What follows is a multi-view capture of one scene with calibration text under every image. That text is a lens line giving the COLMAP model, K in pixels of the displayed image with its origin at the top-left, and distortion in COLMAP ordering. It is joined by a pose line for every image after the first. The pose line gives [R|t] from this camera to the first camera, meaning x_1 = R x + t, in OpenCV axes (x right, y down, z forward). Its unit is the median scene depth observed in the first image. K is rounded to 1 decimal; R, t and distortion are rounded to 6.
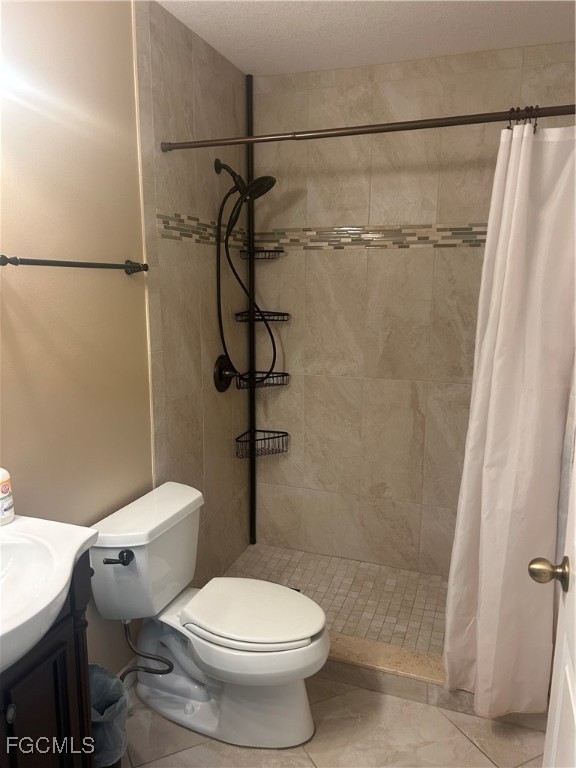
lens RADIAL K [[568.9, 0, 288.9], [0, 568.9, 381.3], [0, 0, 1]] dist [0.020468, -0.035110]
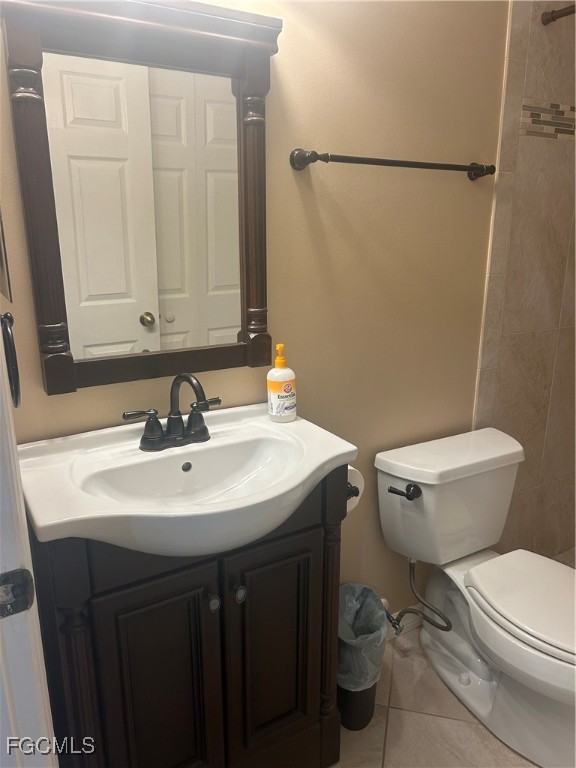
lens RADIAL K [[568.9, 0, 286.2], [0, 568.9, 383.7], [0, 0, 1]] dist [0.020468, -0.035110]
pose [[0.760088, 0.159785, -0.629870, 0.096295], [-0.103422, 0.986688, 0.125499, 0.036889], [0.641538, -0.030247, 0.766495, 0.150033]]
